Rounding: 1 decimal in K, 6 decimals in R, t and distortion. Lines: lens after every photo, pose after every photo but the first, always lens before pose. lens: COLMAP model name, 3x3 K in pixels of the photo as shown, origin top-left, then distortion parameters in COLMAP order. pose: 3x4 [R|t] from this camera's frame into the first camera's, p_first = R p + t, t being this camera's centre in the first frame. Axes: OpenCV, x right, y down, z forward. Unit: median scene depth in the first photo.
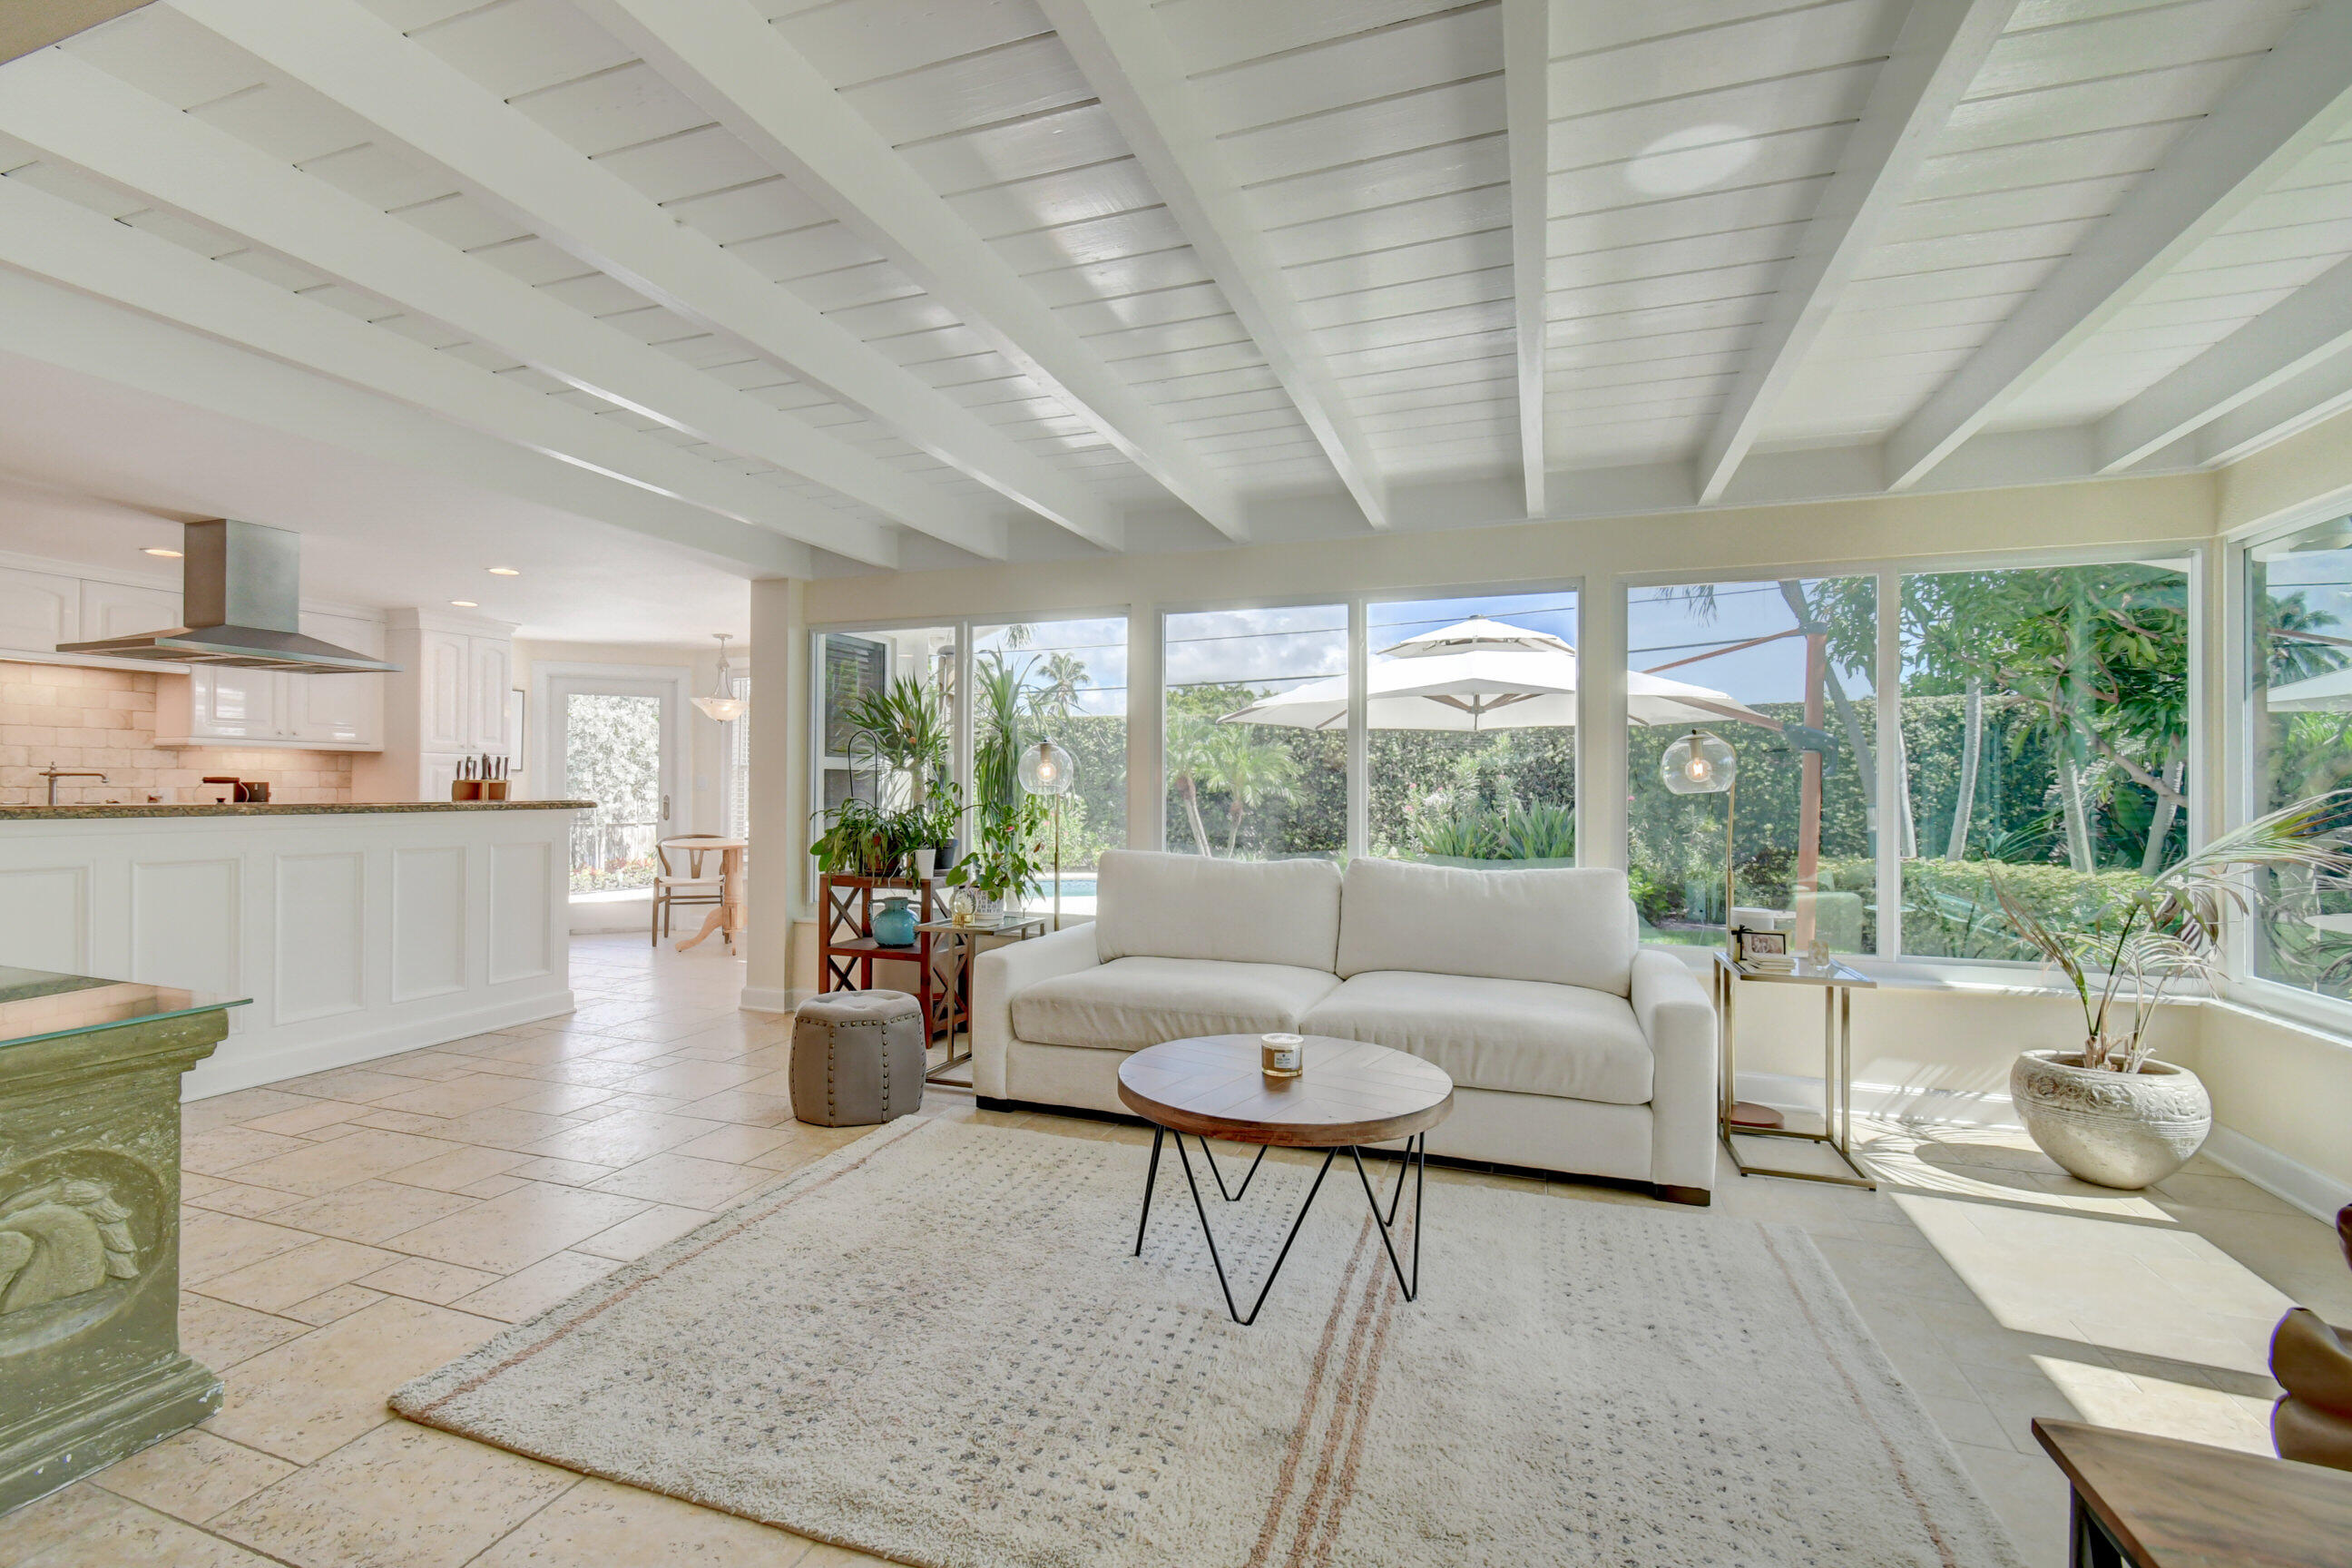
lens RADIAL K [[1046.6, 0, 1161.0], [0, 1046.6, 785.3], [0, 0, 1]] dist [0.008391, -0.003137]
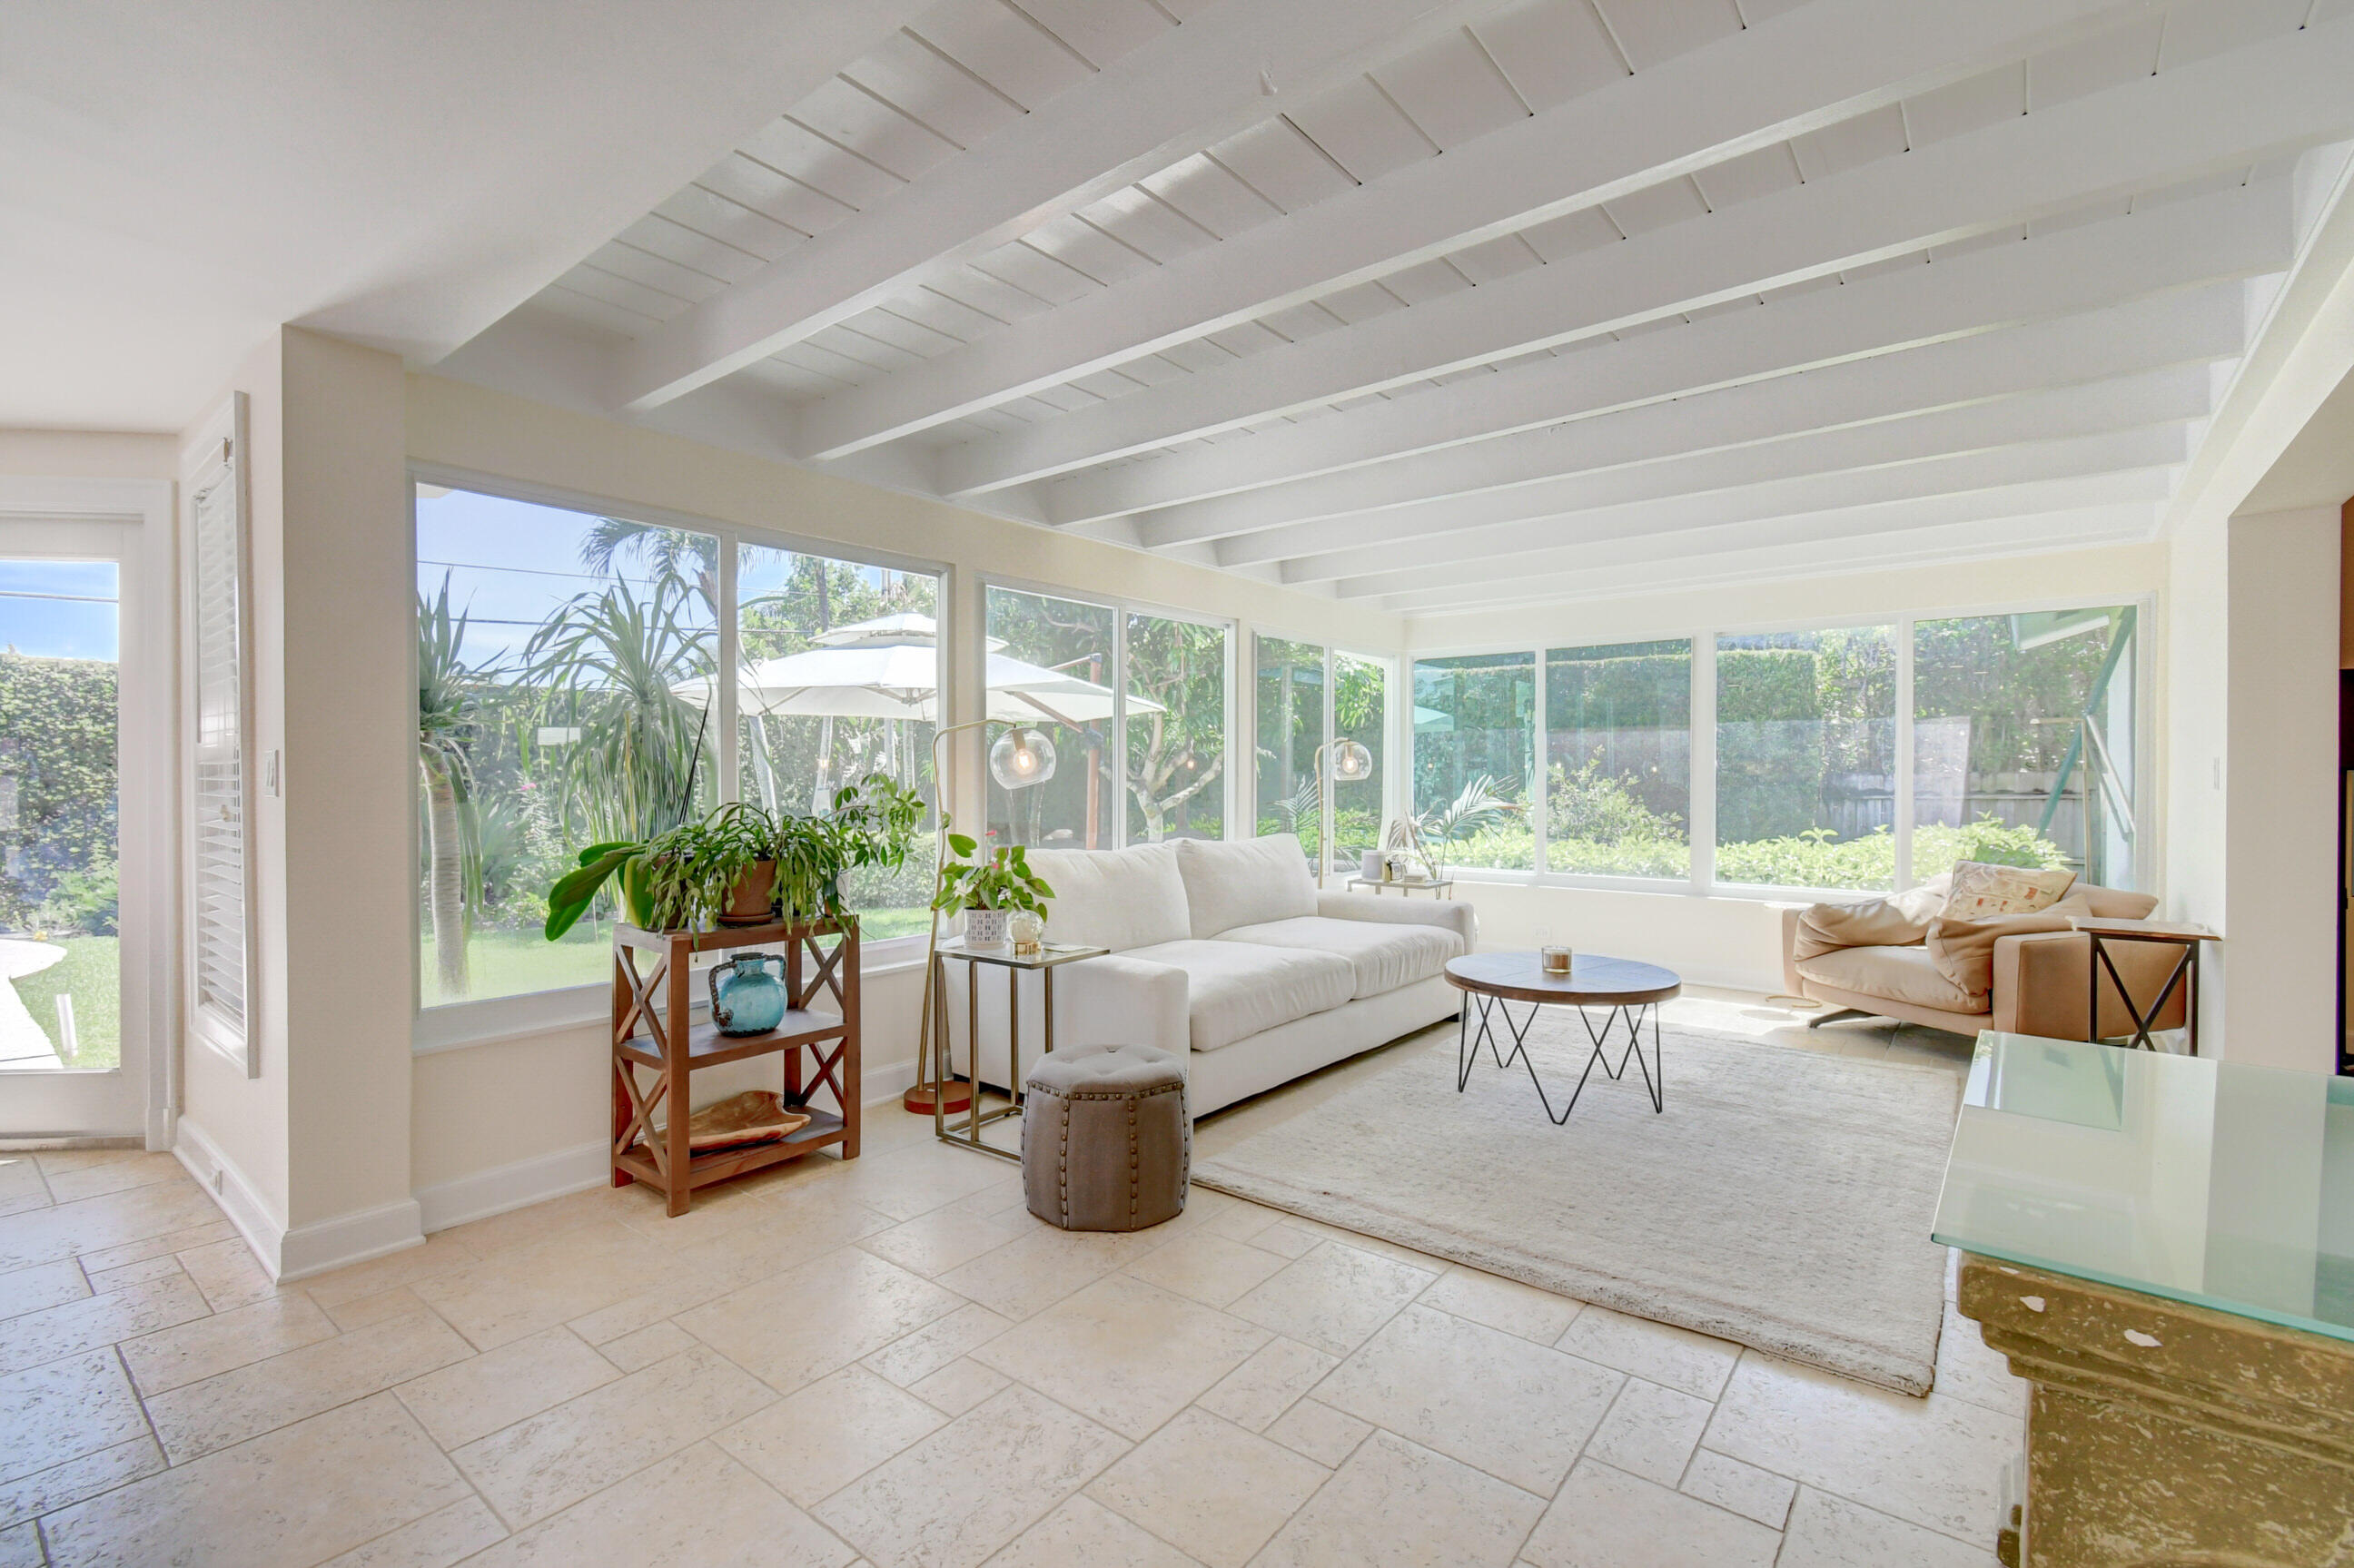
lens RADIAL K [[1047.4, 0, 1163.6], [0, 1047.4, 783.7], [0, 0, 1]] dist [0.008391, -0.003137]
pose [[0.324136, -0.012512, 0.945928, -0.593470], [-0.000953, 0.999908, 0.013552, -0.004808], [-0.946010, -0.005294, 0.324094, 0.421680]]
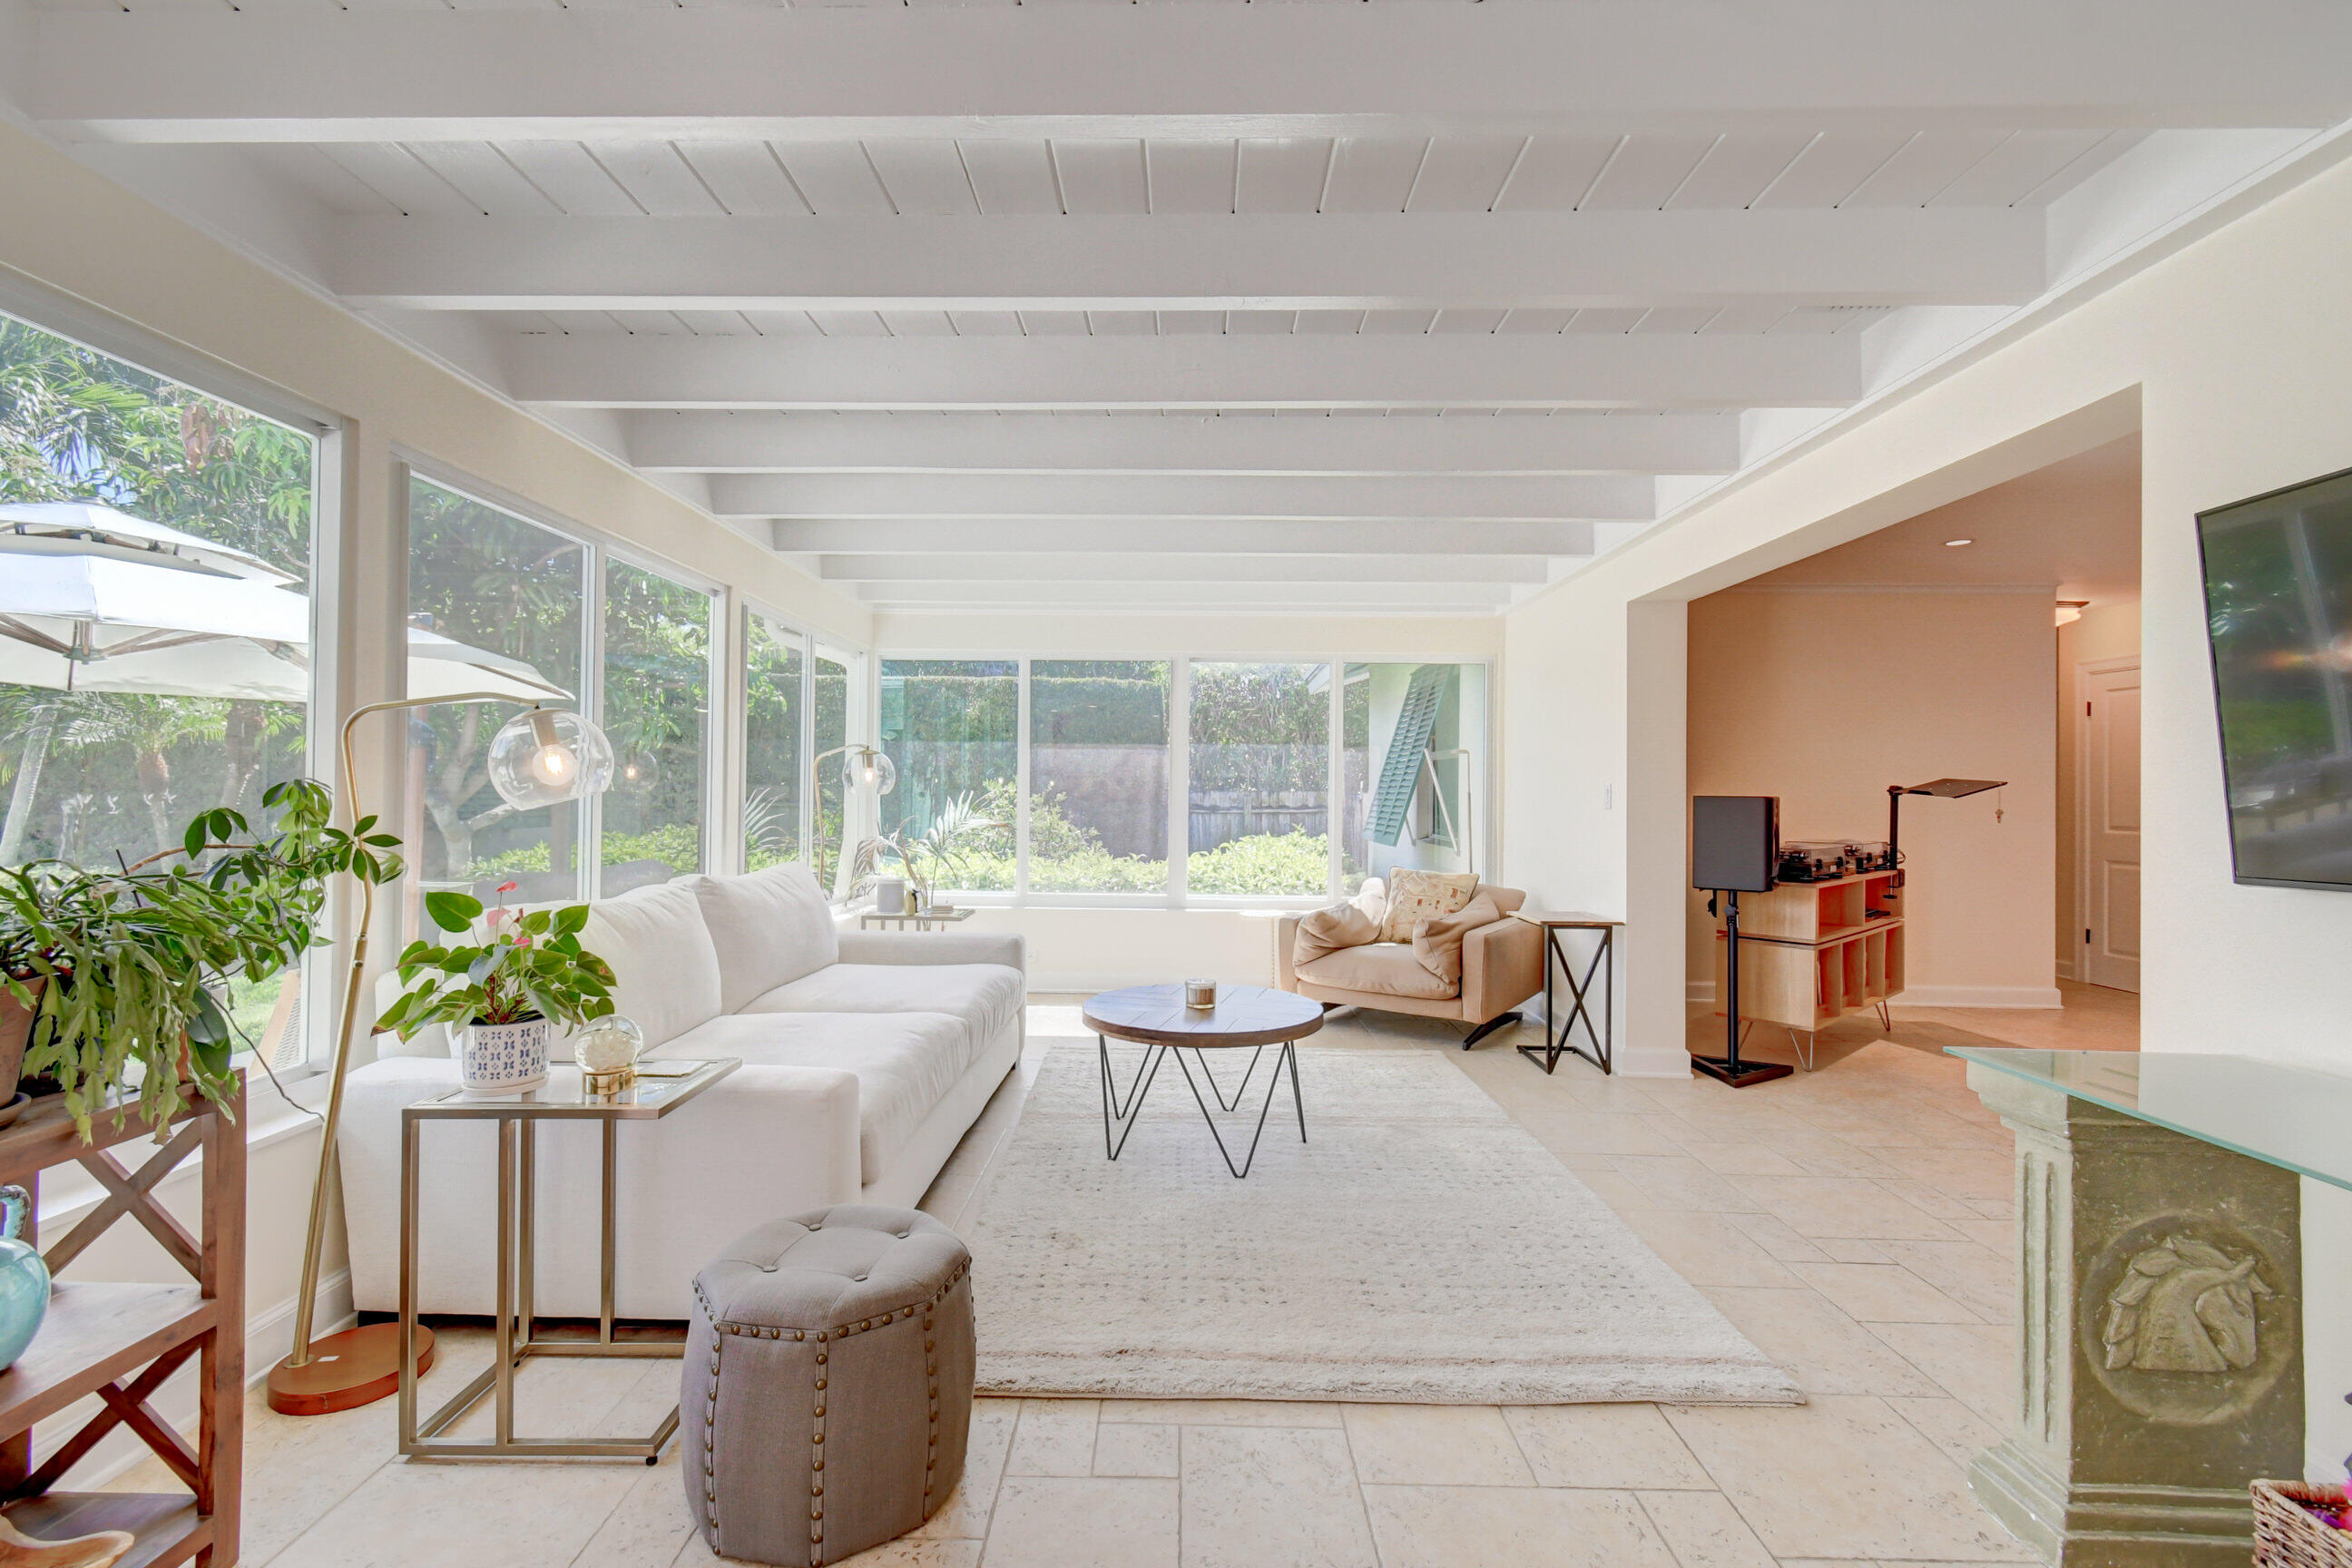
lens RADIAL K [[1046.6, 0, 1179.6], [0, 1046.6, 784.6], [0, 0, 1]] dist [0.008391, -0.003137]
pose [[-0.324721, -0.001711, 0.945808, -0.470013], [-0.015740, 0.999870, -0.003595, -0.004327], [-0.945679, -0.016054, -0.324705, 0.598125]]
